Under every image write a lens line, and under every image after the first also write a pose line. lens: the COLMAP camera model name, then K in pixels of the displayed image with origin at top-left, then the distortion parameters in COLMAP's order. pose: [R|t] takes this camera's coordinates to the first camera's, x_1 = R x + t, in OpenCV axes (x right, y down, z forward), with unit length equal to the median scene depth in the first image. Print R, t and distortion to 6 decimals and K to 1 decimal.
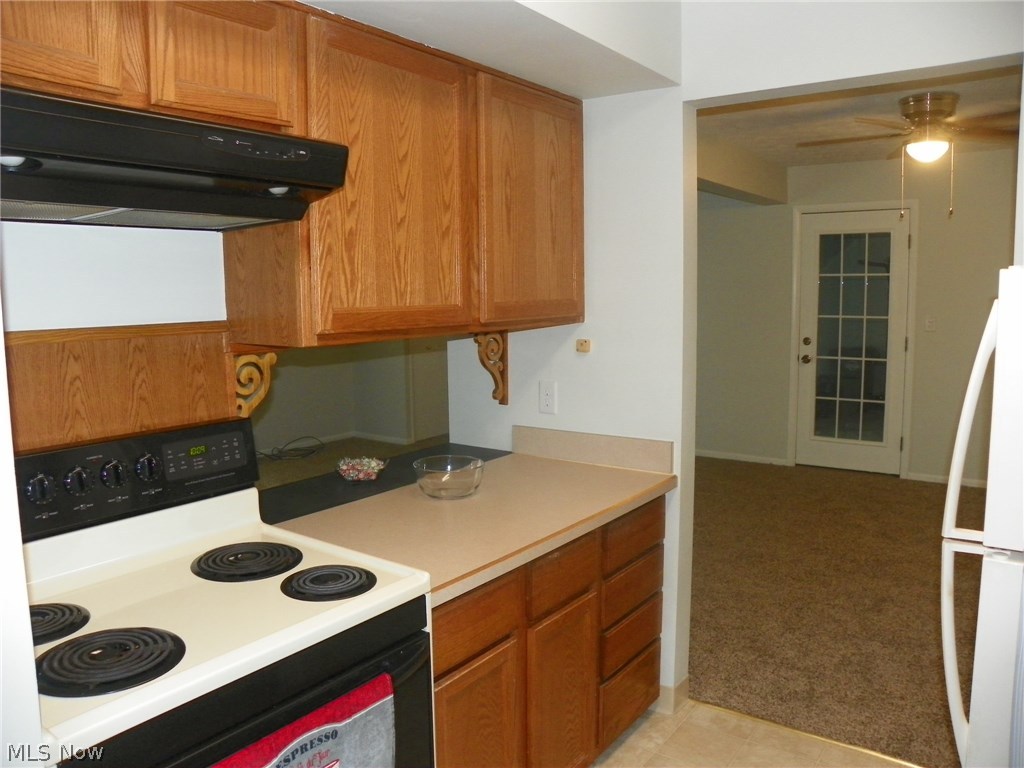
lens RADIAL K [[776.9, 0, 512.9], [0, 776.9, 378.8], [0, 0, 1]] dist [-0.156899, 0.094464]
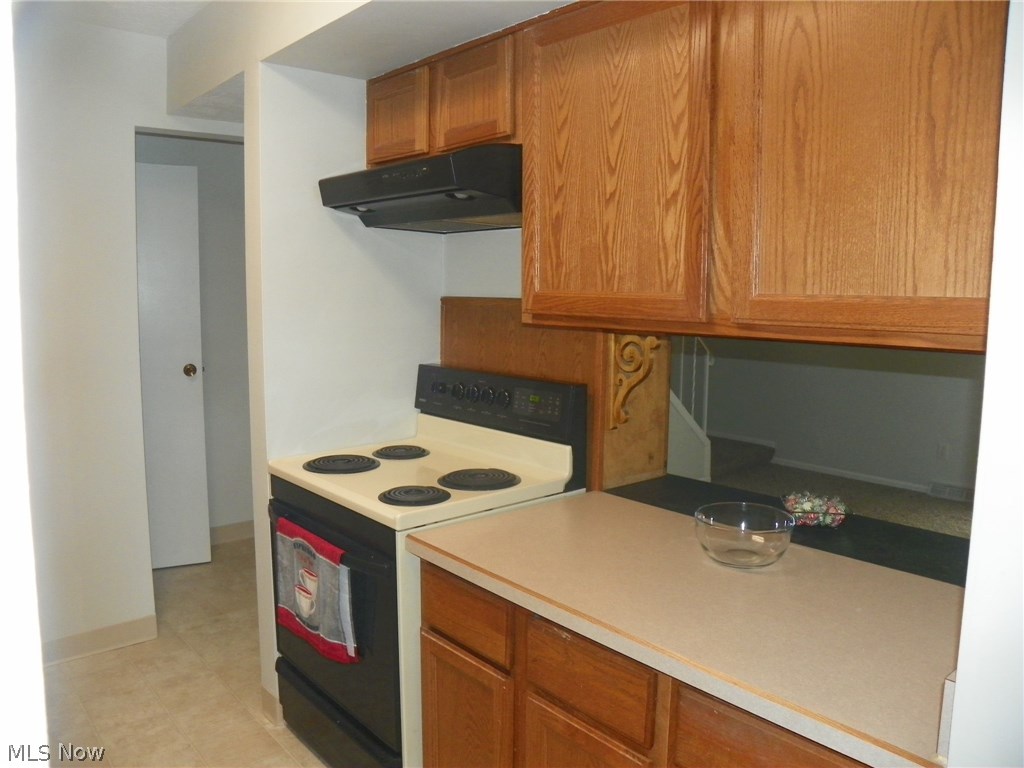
lens RADIAL K [[776.9, 0, 512.9], [0, 776.9, 378.8], [0, 0, 1]] dist [-0.156899, 0.094464]
pose [[-0.229846, 0.123910, -0.965307, 0.733326], [-0.115857, 0.981325, 0.153552, -0.116012], [0.966306, 0.147131, -0.211197, 1.062322]]
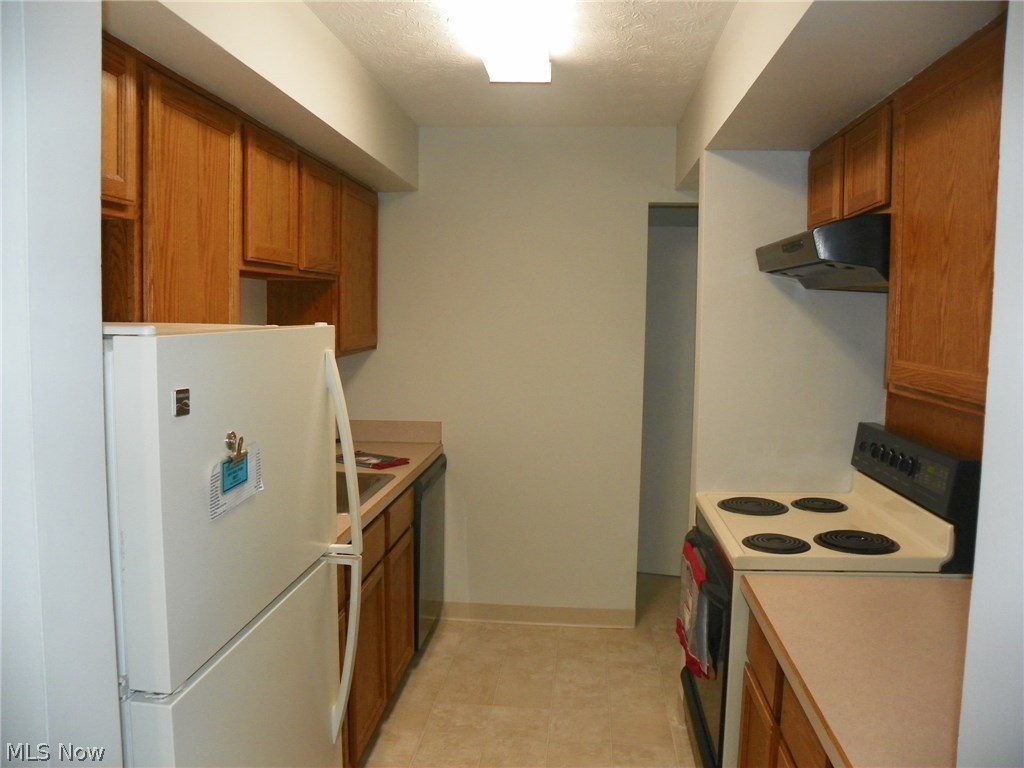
lens RADIAL K [[776.9, 0, 512.9], [0, 776.9, 378.8], [0, 0, 1]] dist [-0.156899, 0.094464]
pose [[-0.861817, 0.040234, -0.505621, 0.659948], [-0.063172, 0.980573, 0.185702, -0.198374], [0.503270, 0.191982, -0.842533, 1.413747]]
